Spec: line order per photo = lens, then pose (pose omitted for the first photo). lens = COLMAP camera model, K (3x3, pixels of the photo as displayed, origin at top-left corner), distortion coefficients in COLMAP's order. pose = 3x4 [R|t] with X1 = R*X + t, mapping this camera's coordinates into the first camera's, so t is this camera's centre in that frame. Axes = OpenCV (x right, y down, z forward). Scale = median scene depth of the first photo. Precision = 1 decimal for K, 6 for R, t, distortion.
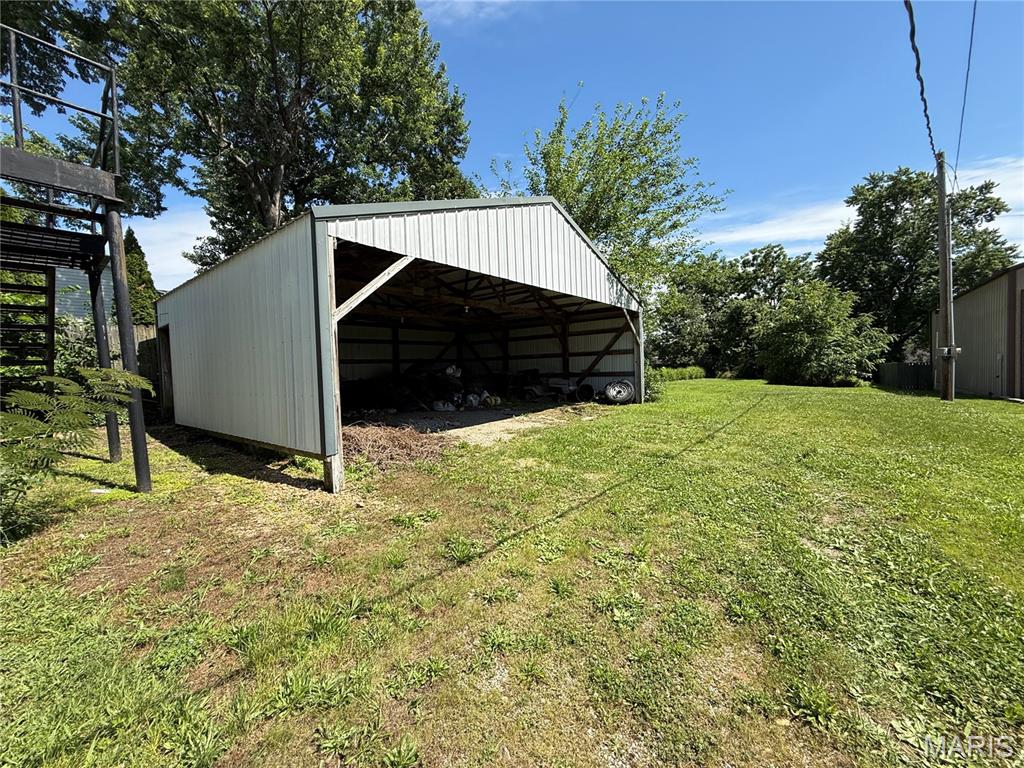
lens RADIAL K [[404.8, 0, 512.0], [0, 404.8, 384.0], [0, 0, 1]] dist [-0.000647, -0.000280]
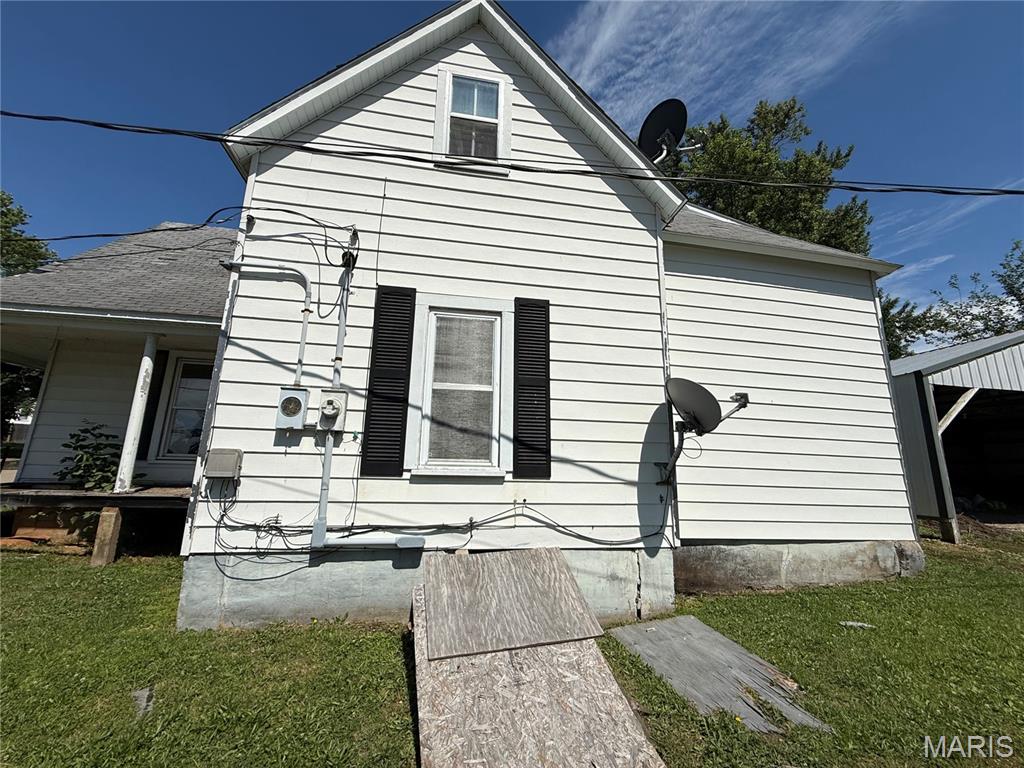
lens RADIAL K [[424.4, 0, 512.0], [0, 424.4, 384.0], [0, 0, 1]] dist [0.000087, -0.000056]
pose [[0.759224, -0.083036, -0.645510, -0.406868], [-0.072002, 0.975023, -0.210109, 0.086481], [0.646834, 0.205998, 0.734282, -0.925879]]
